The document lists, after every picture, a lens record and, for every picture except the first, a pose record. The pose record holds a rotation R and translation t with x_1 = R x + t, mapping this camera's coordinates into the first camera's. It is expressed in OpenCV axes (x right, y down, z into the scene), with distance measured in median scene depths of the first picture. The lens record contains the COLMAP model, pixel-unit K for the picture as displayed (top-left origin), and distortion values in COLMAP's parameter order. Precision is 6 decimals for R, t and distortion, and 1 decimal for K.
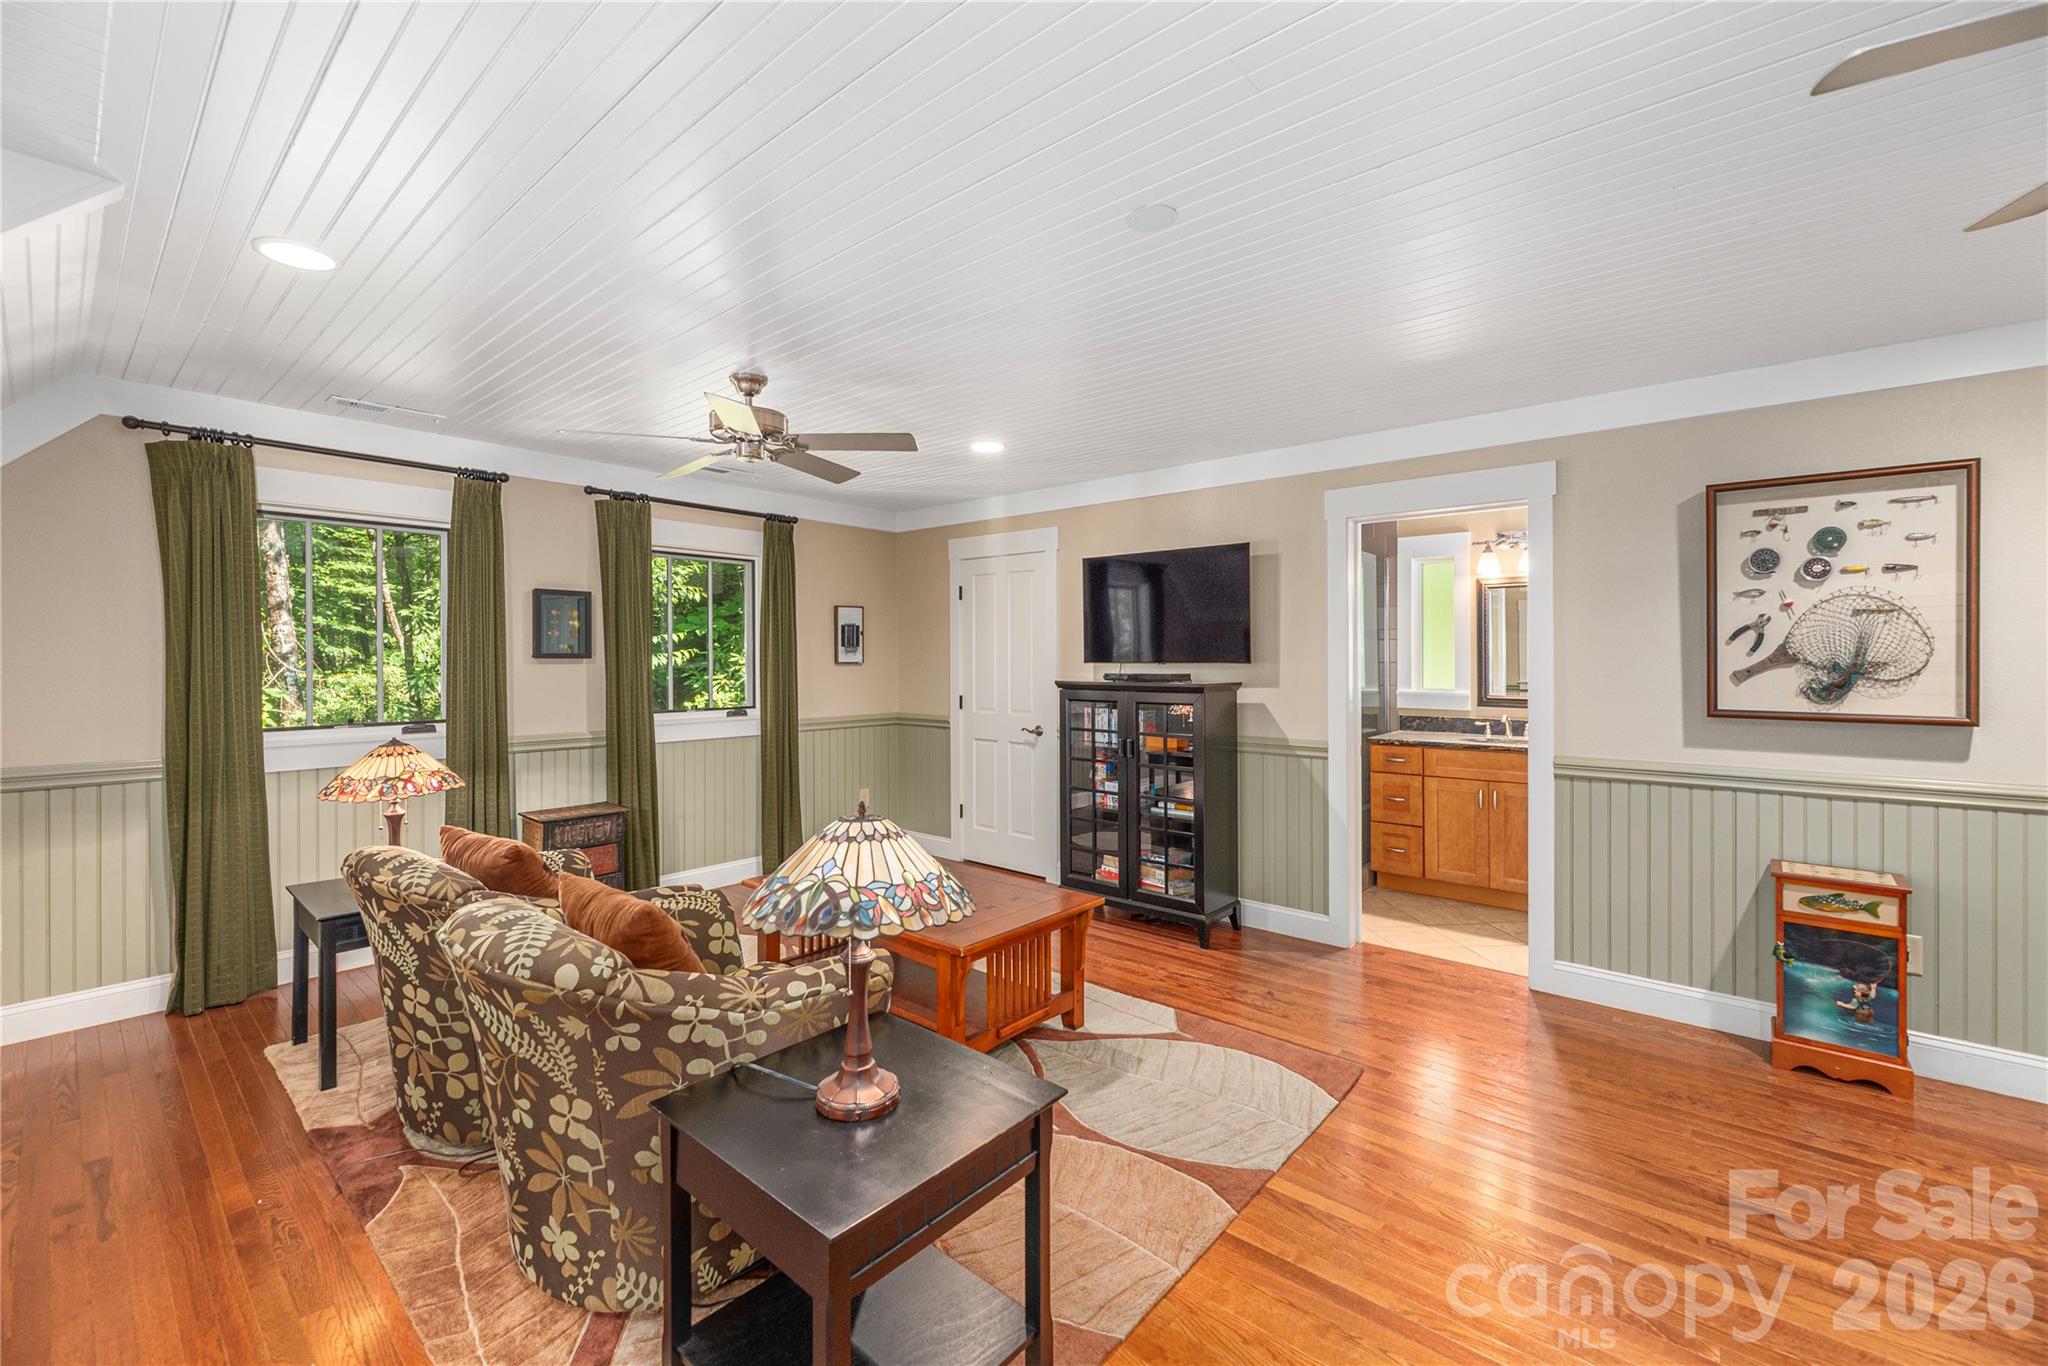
lens RADIAL K [[843.2, 0, 1019.8], [0, 843.2, 674.4], [0, 0, 1]] dist [-0.004225, -0.000182]
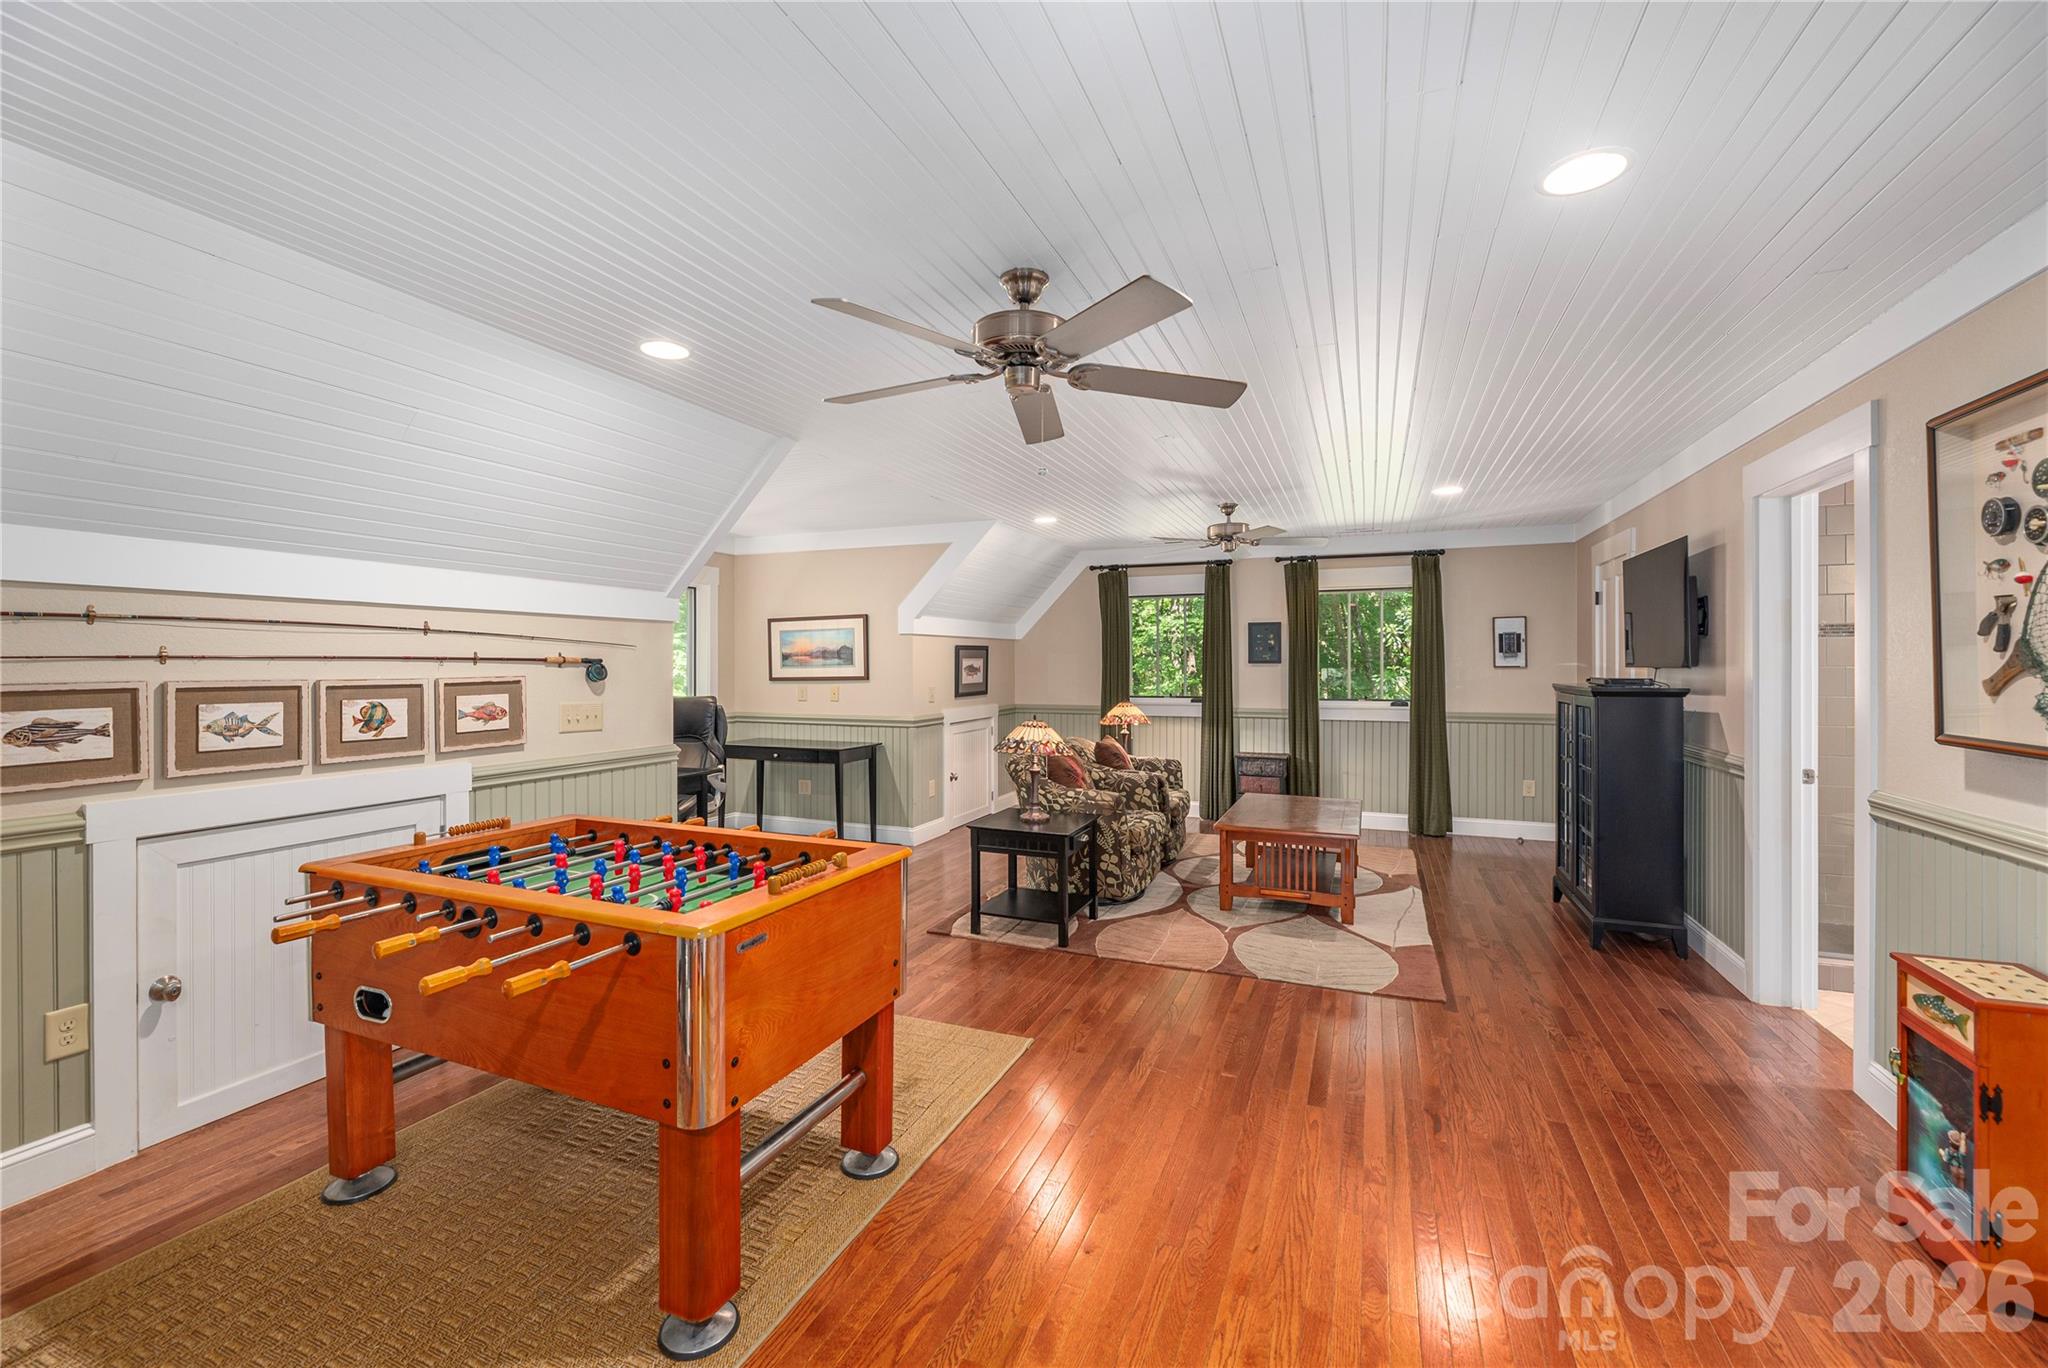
lens RADIAL K [[843.2, 0, 1019.8], [0, 843.2, 675.4], [0, 0, 1]] dist [-0.004225, -0.000182]
pose [[0.311627, 0.012724, -0.950119, 0.898002], [-0.015408, 0.999847, 0.008336, -0.001527], [0.950080, 0.012042, 0.311775, 0.022878]]
